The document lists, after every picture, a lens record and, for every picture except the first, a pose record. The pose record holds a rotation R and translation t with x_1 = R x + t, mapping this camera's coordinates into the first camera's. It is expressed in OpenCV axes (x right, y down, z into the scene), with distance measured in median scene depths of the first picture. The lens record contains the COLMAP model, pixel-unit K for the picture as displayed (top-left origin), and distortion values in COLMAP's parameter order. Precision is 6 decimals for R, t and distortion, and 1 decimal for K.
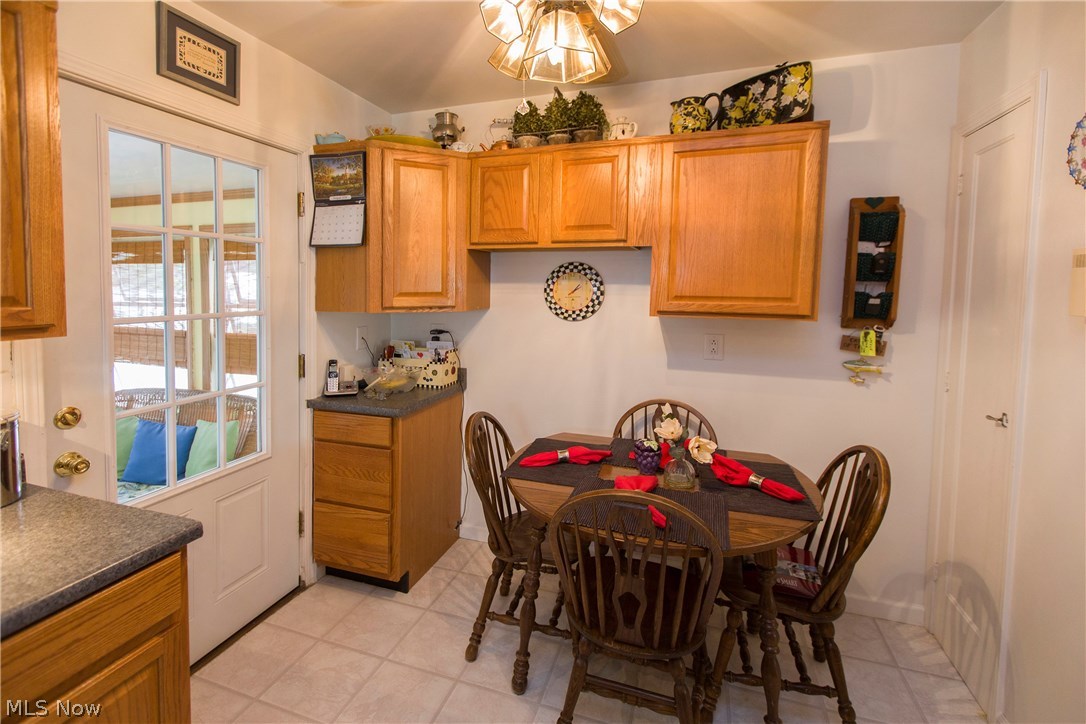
lens RADIAL K [[485.9, 0, 510.9], [0, 485.9, 323.4], [0, 0, 1]] dist [-0.008395, -0.002309]
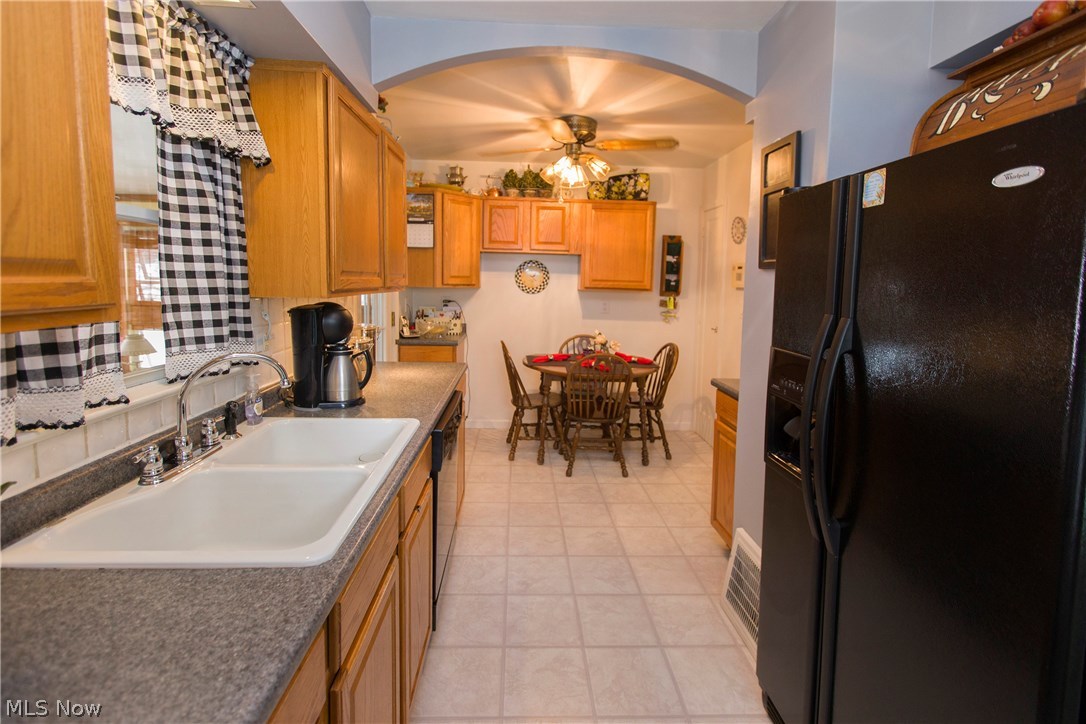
lens RADIAL K [[485.9, 0, 549.3], [0, 485.9, 314.5], [0, 0, 1]] dist [-0.008395, -0.002309]
pose [[0.911264, -0.015807, 0.411520, -0.631640], [0.014650, 0.999875, 0.005964, 0.070344], [-0.411562, 0.000594, 0.911381, -0.734986]]
